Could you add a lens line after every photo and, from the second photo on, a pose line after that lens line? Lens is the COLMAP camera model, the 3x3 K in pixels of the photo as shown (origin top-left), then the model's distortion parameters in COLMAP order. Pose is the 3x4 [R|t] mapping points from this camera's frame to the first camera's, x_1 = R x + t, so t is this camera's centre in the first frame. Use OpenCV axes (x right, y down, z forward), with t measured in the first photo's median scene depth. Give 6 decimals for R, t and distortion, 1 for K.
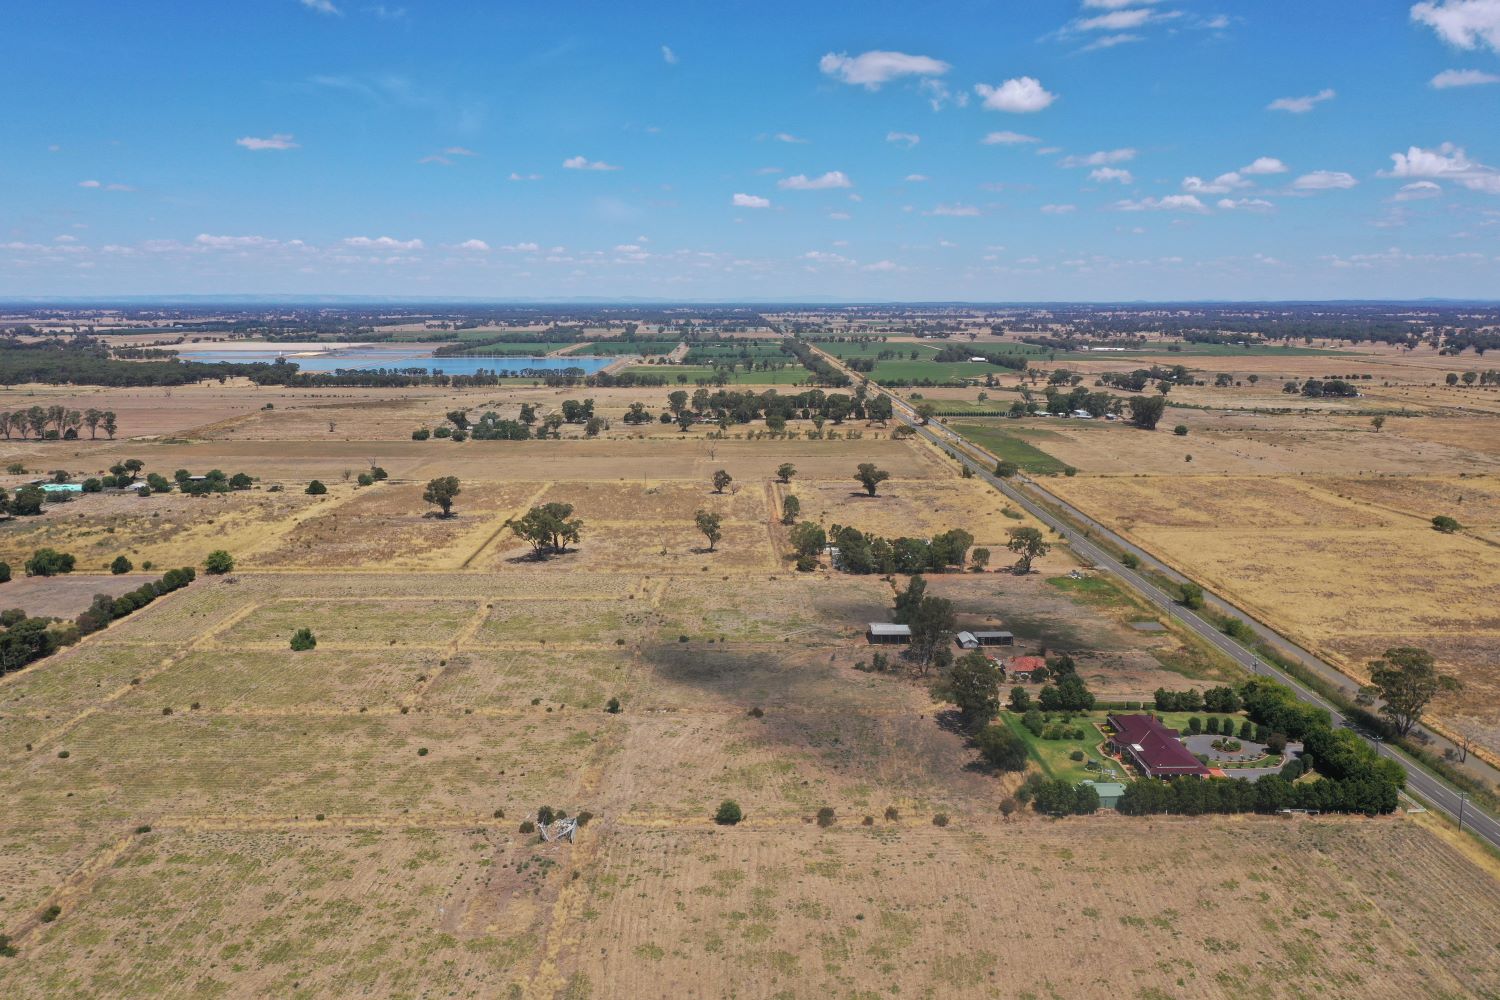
lens RADIAL K [[1169.6, 0, 750.0], [0, 1169.6, 500.0], [0, 0, 1]] dist [0.007584, 0.003436]
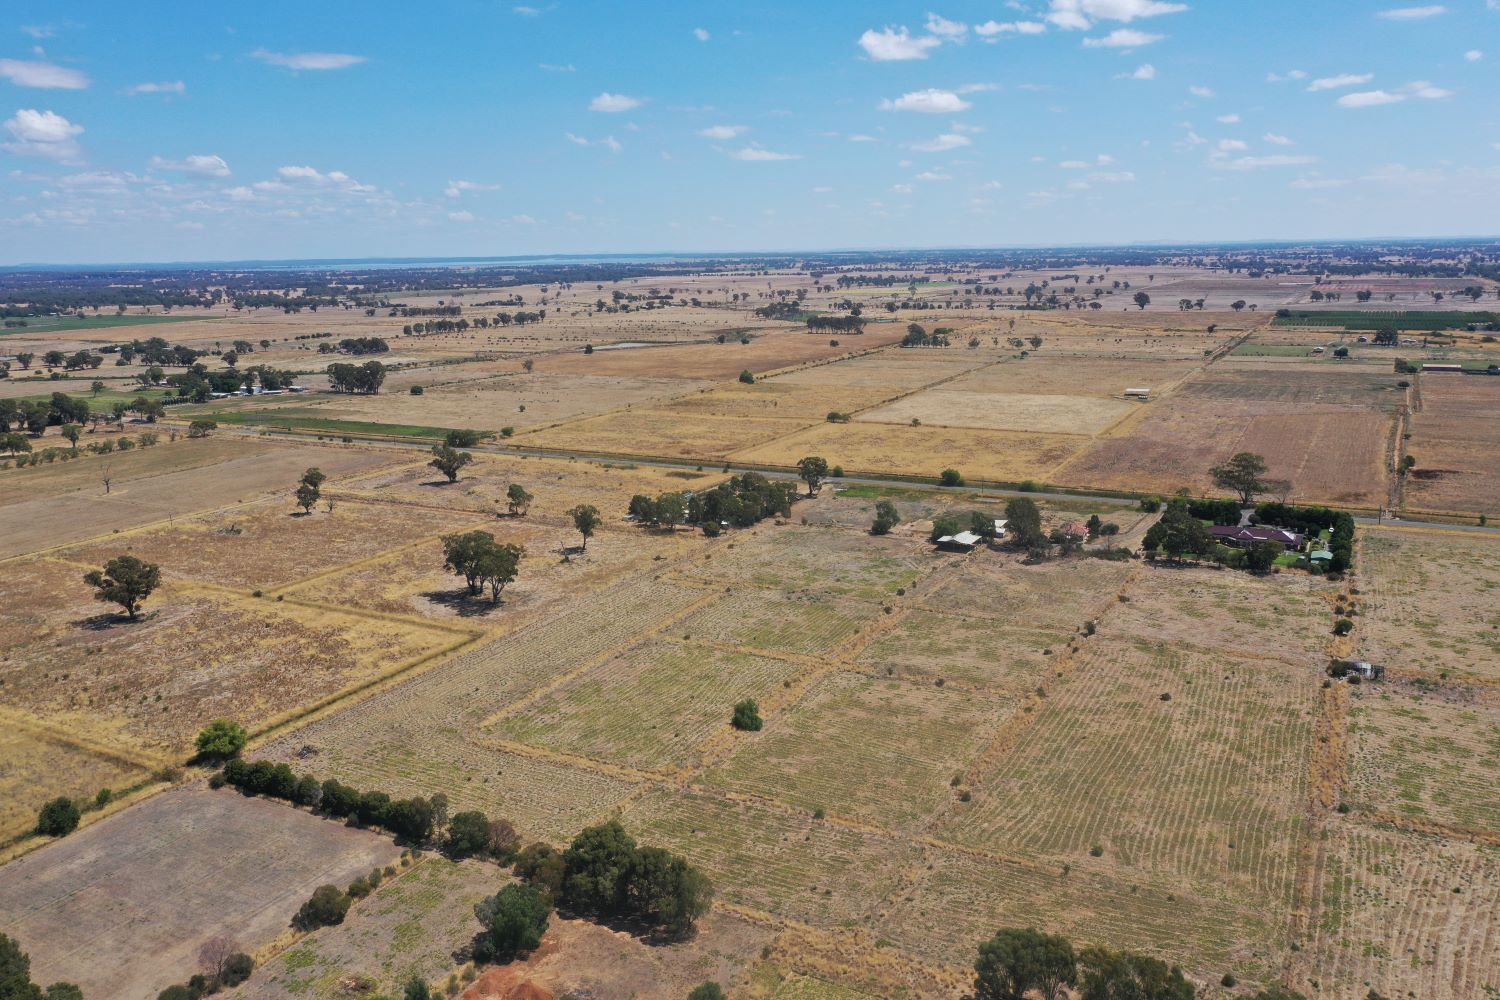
lens RADIAL K [[1169.6, 0, 750.0], [0, 1169.6, 500.0], [0, 0, 1]] dist [0.007584, 0.003436]
pose [[0.482691, -0.193592, 0.854126, -0.413886], [0.168679, 0.977553, 0.126242, -0.048072], [-0.859393, 0.083137, 0.504511, 0.241605]]
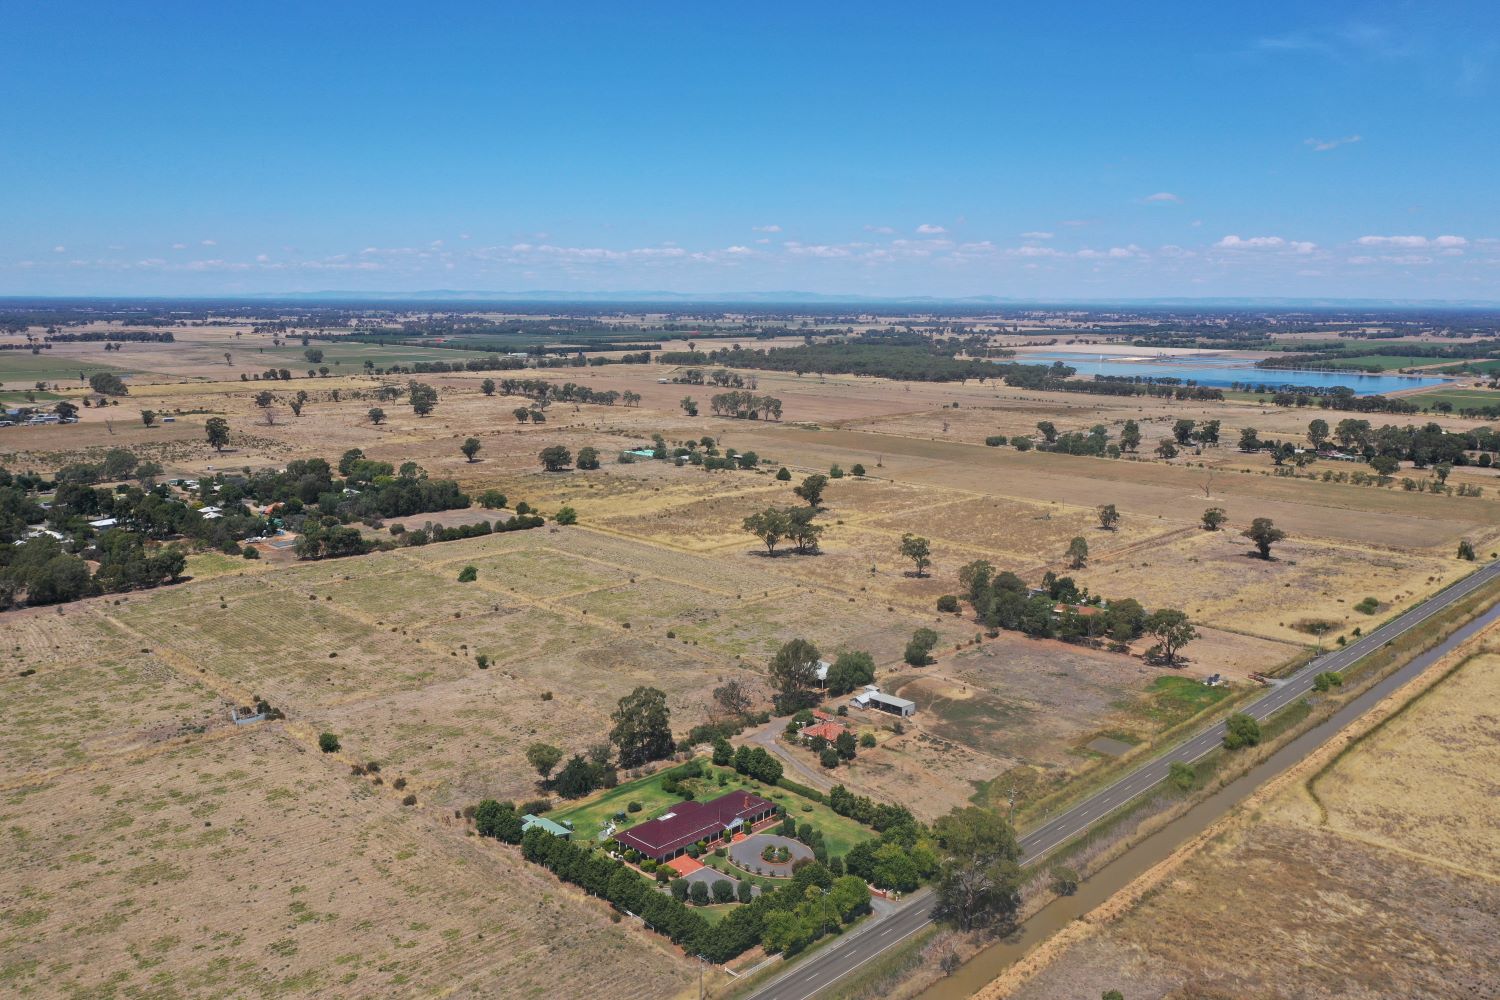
lens RADIAL K [[1169.6, 0, 750.0], [0, 1169.6, 500.0], [0, 0, 1]] dist [0.007584, 0.003436]
pose [[0.702107, 0.126073, -0.700822, 0.305700], [-0.127929, 0.990521, 0.050025, -0.028273], [0.700485, 0.054533, 0.711580, 0.113922]]
